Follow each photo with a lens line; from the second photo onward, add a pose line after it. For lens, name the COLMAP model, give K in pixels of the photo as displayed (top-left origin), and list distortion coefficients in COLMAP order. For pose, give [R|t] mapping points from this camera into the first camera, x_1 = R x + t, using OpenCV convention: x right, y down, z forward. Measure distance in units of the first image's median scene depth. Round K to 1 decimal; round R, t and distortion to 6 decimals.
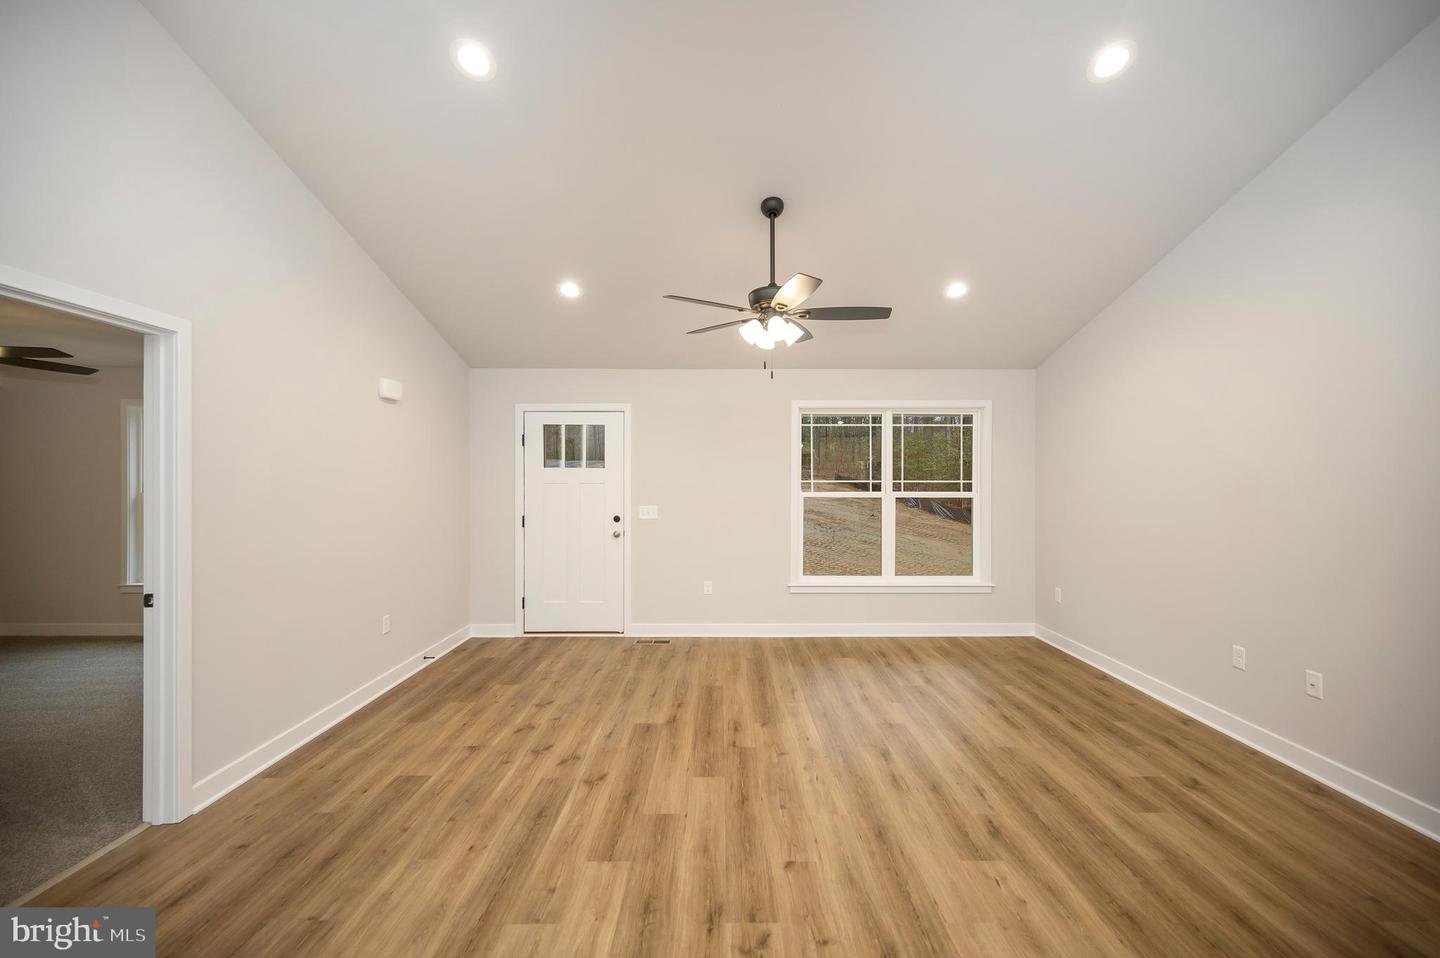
lens RADIAL K [[569.1, 0, 723.5], [0, 569.1, 480.6], [0, 0, 1]] dist [-0.000562, -0.000122]
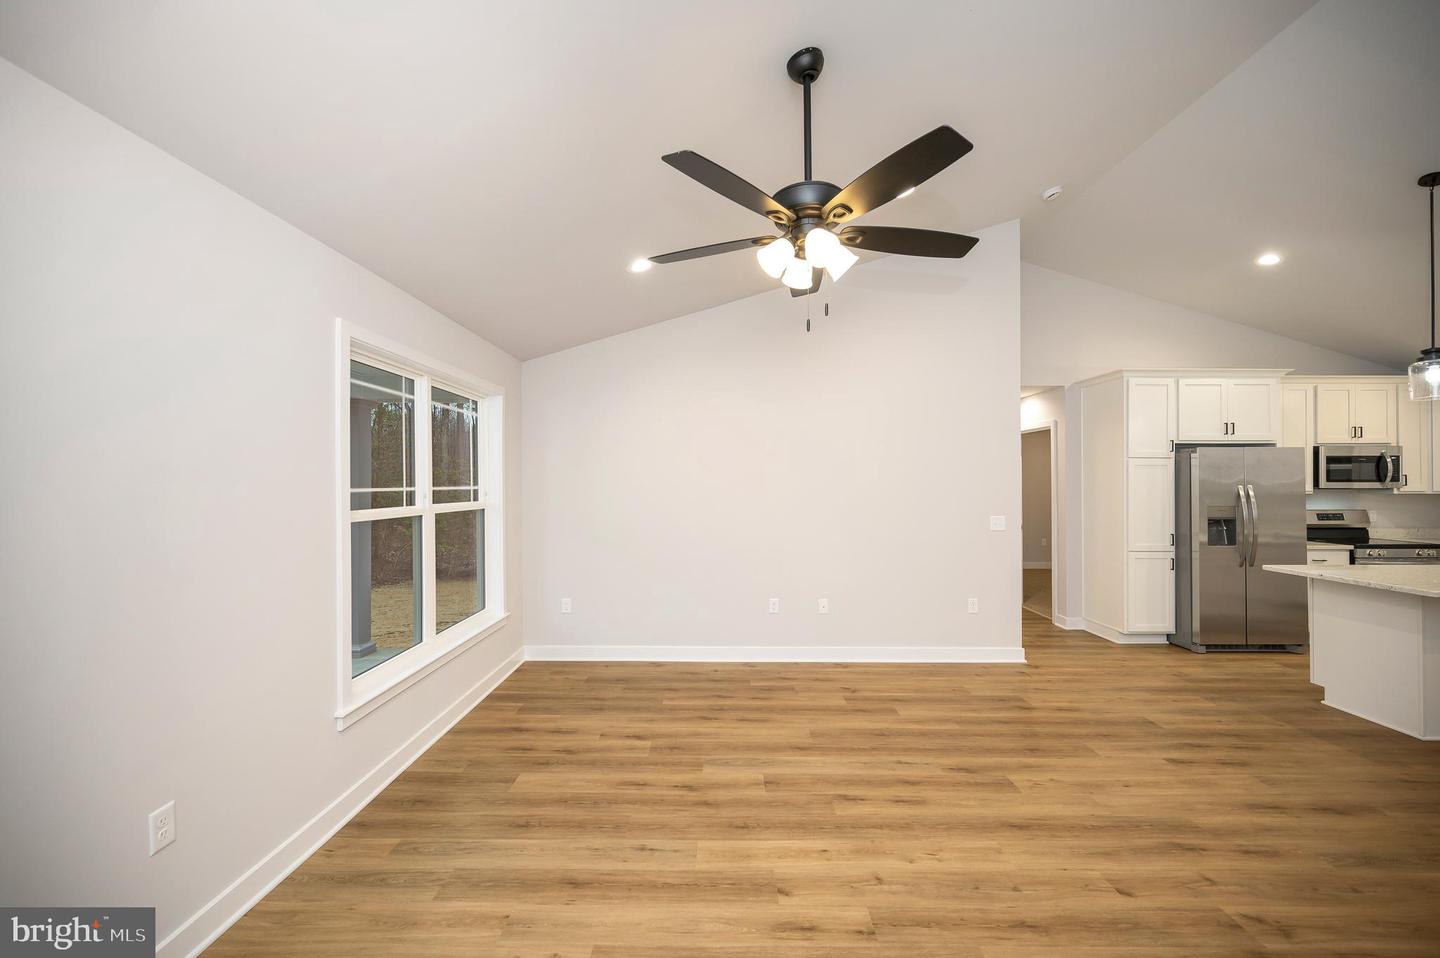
lens RADIAL K [[569.1, 0, 723.5], [0, 569.1, 480.6], [0, 0, 1]] dist [-0.000562, -0.000122]
pose [[0.007328, 0.003772, 0.999966, -0.581799], [0.001388, 0.999992, -0.003782, -0.008095], [-0.999972, 0.001415, 0.007323, 1.147535]]
